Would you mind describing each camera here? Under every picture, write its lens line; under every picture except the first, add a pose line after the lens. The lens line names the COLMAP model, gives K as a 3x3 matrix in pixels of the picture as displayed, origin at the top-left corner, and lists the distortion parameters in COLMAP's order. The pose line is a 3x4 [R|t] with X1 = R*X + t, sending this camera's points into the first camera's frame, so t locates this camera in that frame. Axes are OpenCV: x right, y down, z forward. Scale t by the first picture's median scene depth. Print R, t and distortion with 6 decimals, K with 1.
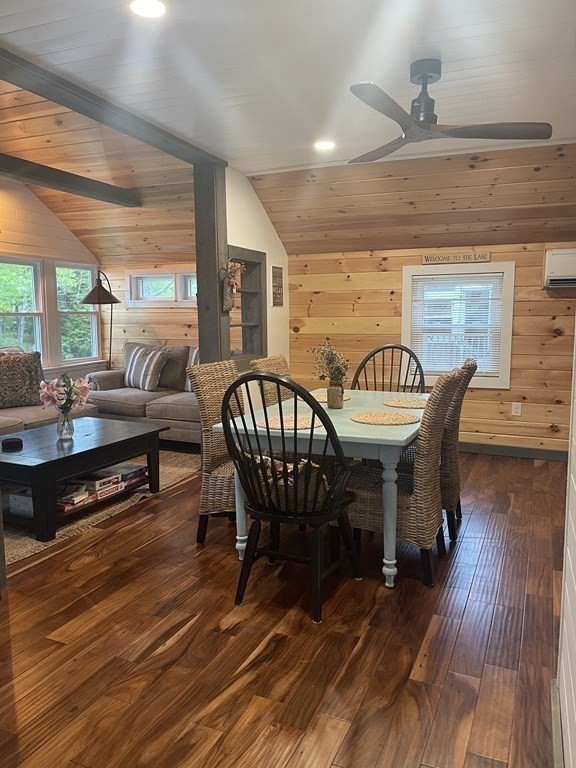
lens RADIAL K [[584.0, 0, 287.2], [0, 584.0, 383.8], [0, 0, 1]] dist [0.043253, -0.020144]
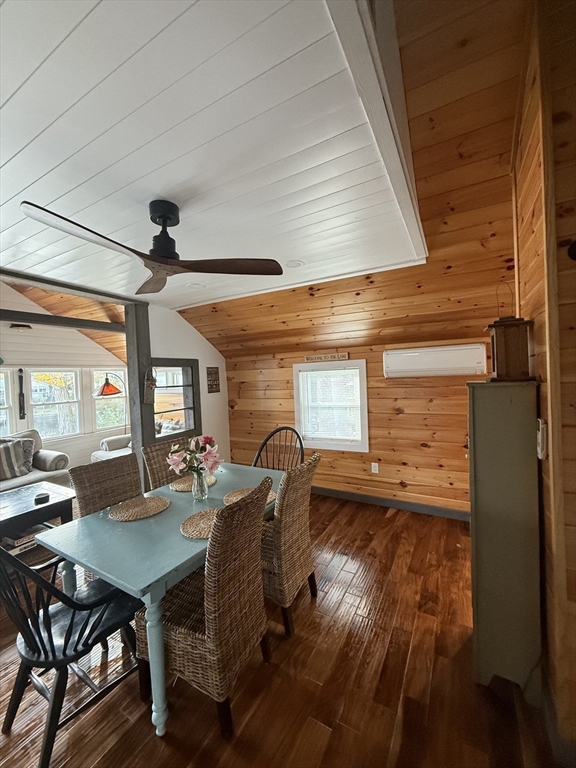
lens RADIAL K [[306.5, 0, 287.6], [0, 306.5, 380.4], [0, 0, 1]] dist [0.005166, 0.000169]
pose [[0.991303, -0.033374, -0.127298, 0.293412], [0.020159, 0.994402, -0.103721, -0.087248], [0.130047, 0.100252, 0.986427, 0.273395]]
